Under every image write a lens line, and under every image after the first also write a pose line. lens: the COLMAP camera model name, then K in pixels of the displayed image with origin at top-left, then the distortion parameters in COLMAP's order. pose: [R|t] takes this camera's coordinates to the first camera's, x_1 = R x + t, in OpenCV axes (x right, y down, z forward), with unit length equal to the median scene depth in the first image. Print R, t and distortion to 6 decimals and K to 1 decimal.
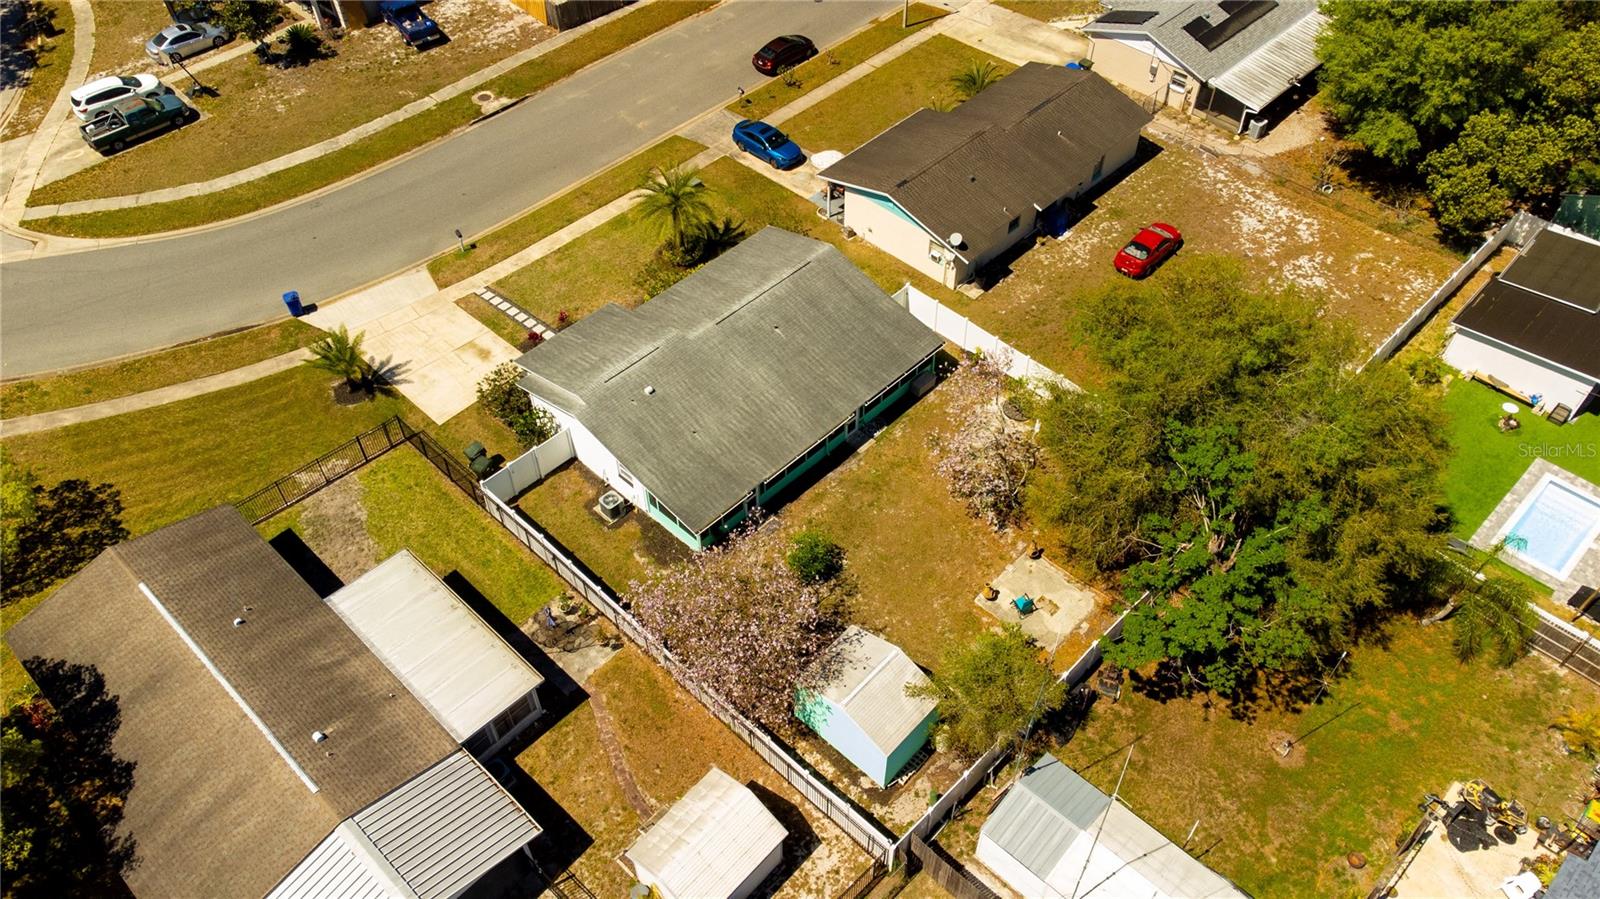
lens RADIAL K [[1190.4, 0, 794.3], [0, 1190.4, 447.7], [0, 0, 1]] dist [0.032996, 0.036591]
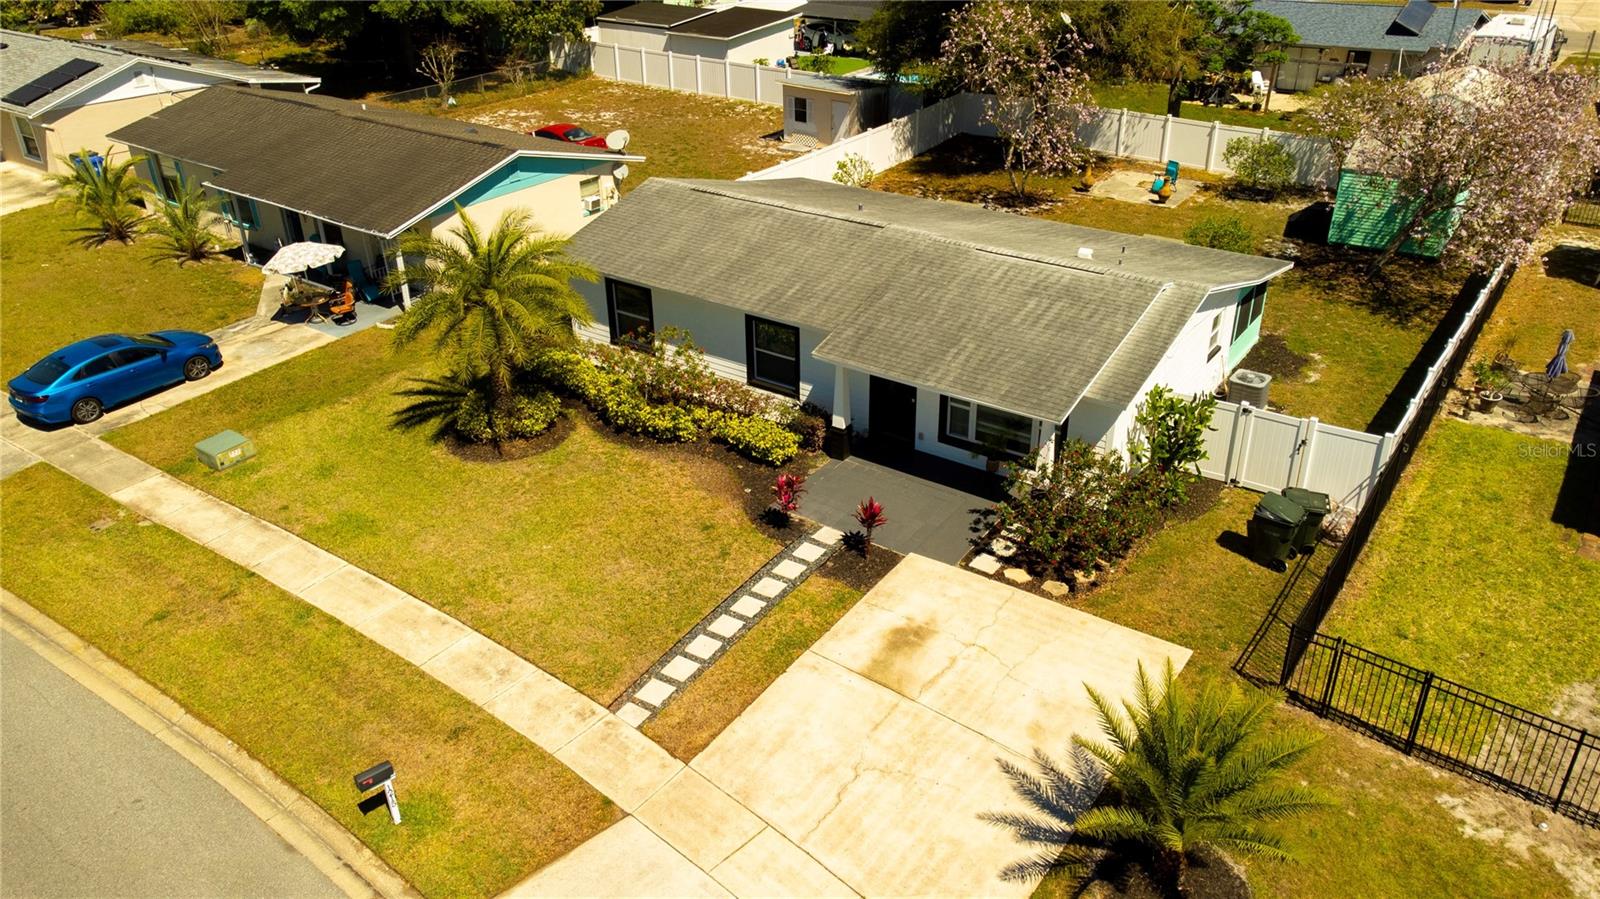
lens RADIAL K [[1195.2, 0, 804.3], [0, 1195.2, 447.0], [0, 0, 1]] dist [0.042498, 0.008769]
pose [[-0.157855, -0.455788, 0.875979, -0.595581], [0.737342, 0.535654, 0.411583, -0.307428], [-0.656817, 0.710867, 0.251516, 0.965060]]
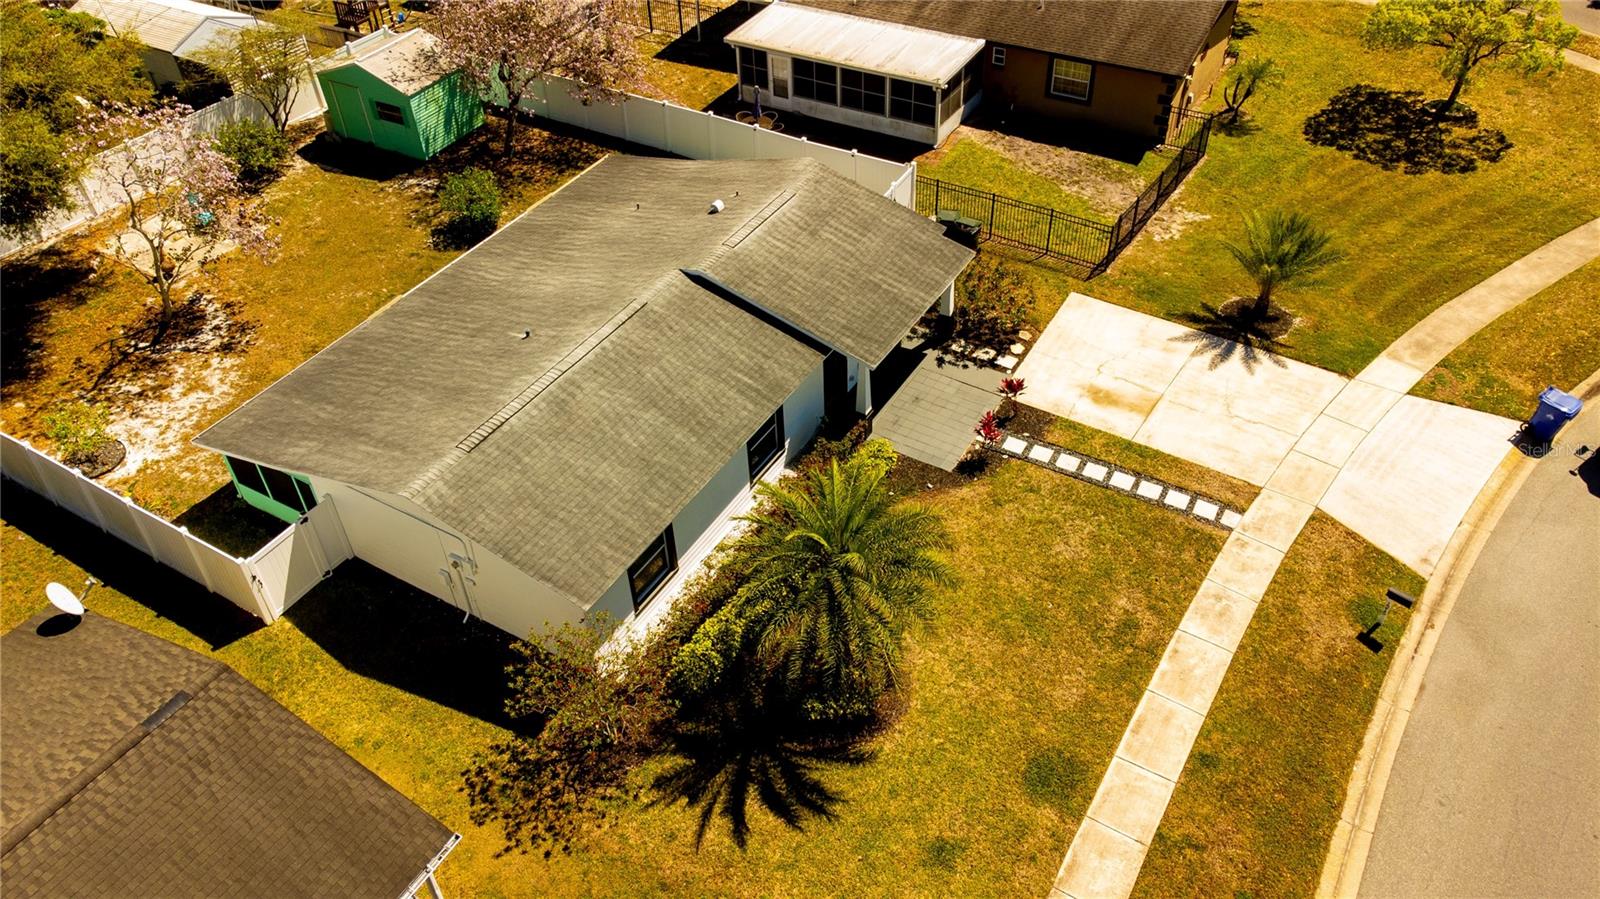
lens RADIAL K [[1186.2, 0, 800.2], [0, 1186.2, 445.1], [0, 0, 1]] dist [0.039522, 0.011102]
pose [[-0.971749, 0.181735, -0.150587, -0.045364], [-0.145861, 0.039172, 0.988529, -0.641873], [0.185549, 0.982567, -0.011558, 1.089927]]
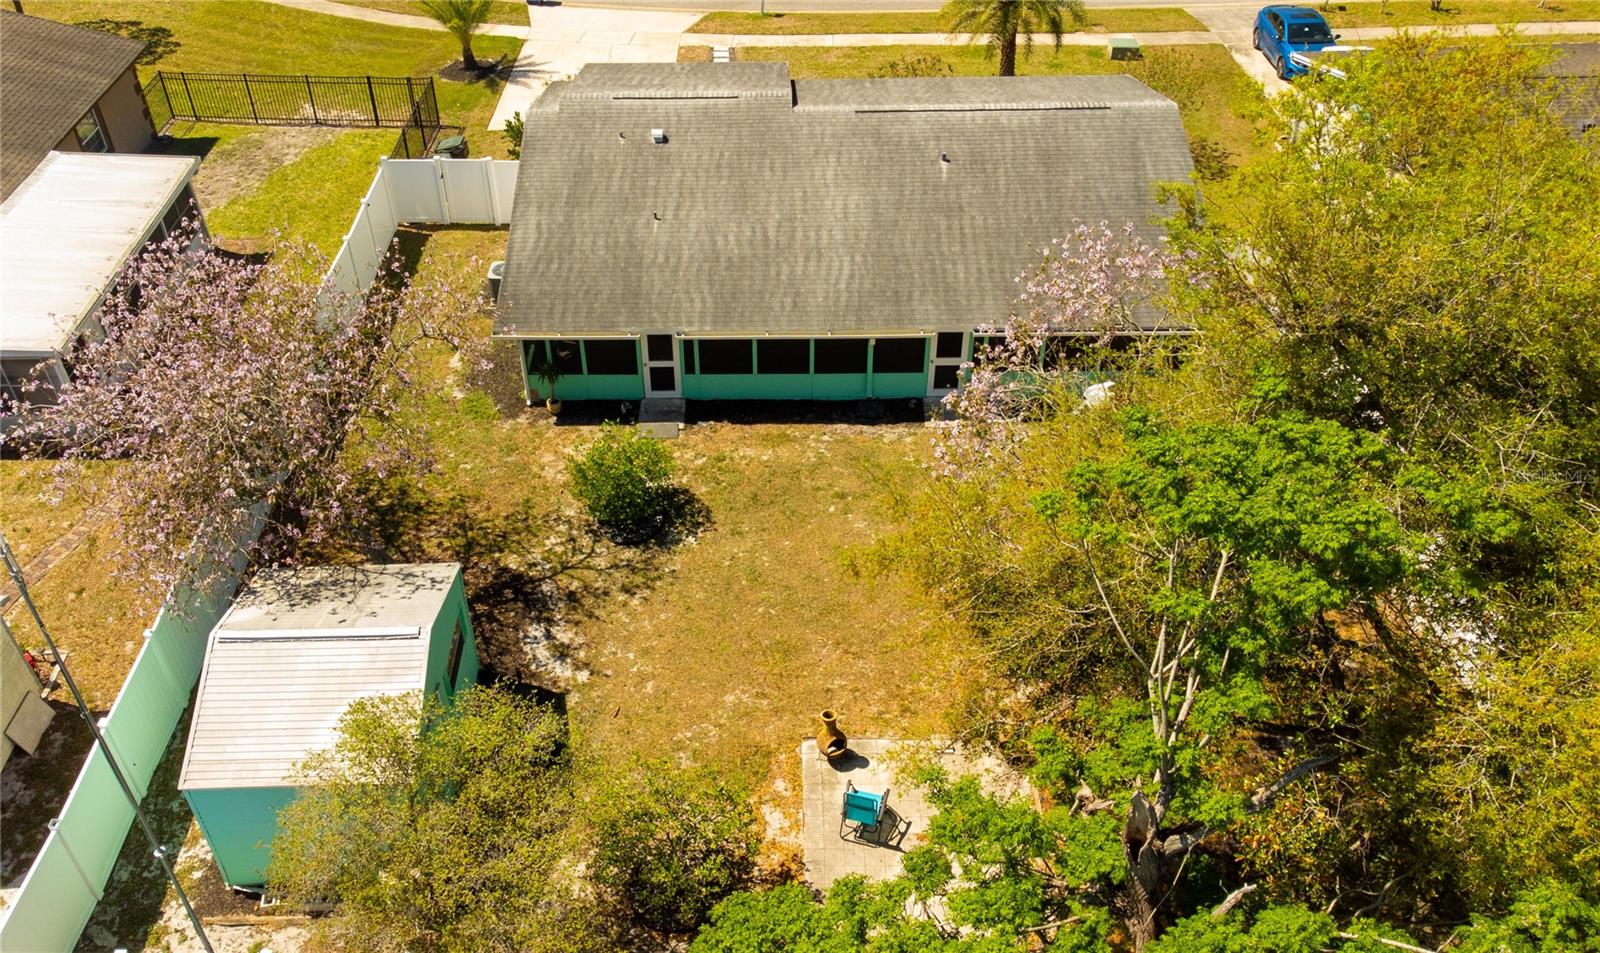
lens RADIAL K [[1310.7, 0, 749.8], [0, 1310.7, 482.0], [0, 0, 1]] dist [0.032061, 0.003300]
pose [[0.691765, 0.462164, -0.554856, 0.312132], [-0.526587, 0.848629, 0.050339, 0.034445], [0.494132, 0.257358, 0.830422, 0.525971]]
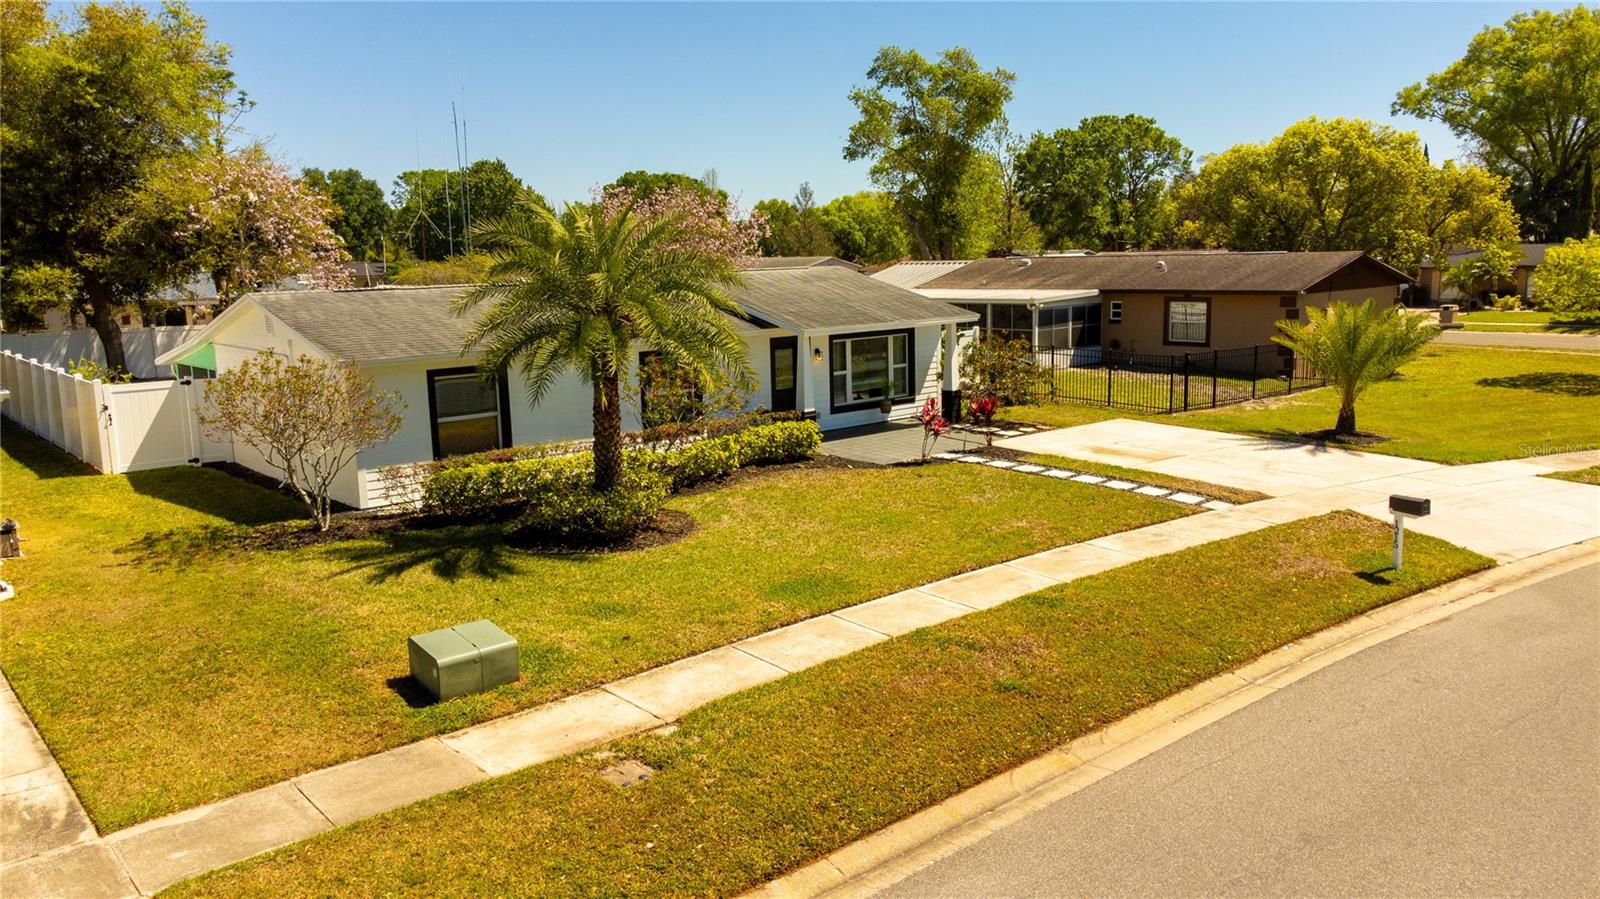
lens RADIAL K [[1181.9, 0, 803.1], [0, 1181.9, 449.3], [0, 0, 1]] dist [0.044397, -0.000303]
pose [[-0.996806, 0.019660, 0.077408, -0.197396], [0.075735, 0.540344, 0.838029, -0.497047], [-0.025351, 0.841215, -0.540107, 1.349051]]
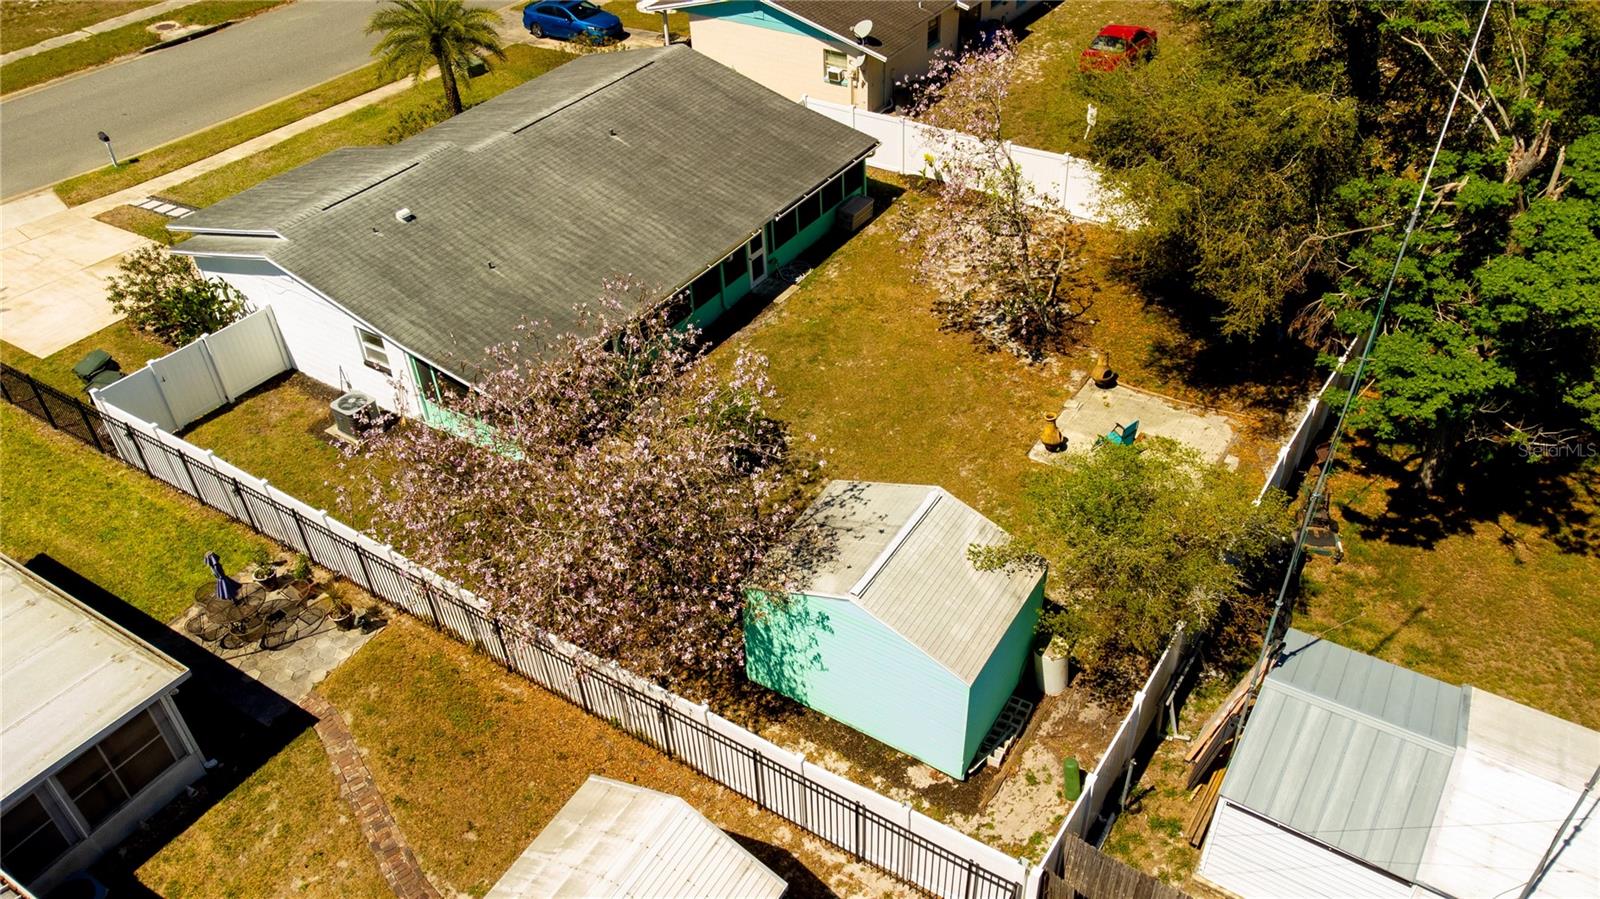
lens RADIAL K [[1191.1, 0, 799.8], [0, 1191.1, 458.0], [0, 0, 1]] dist [-0.000487, 0.079589]
pose [[0.981603, -0.135958, 0.134055, -0.026391], [0.155874, 0.976104, -0.151407, 0.175593], [-0.110267, 0.169517, 0.979339, 0.414313]]
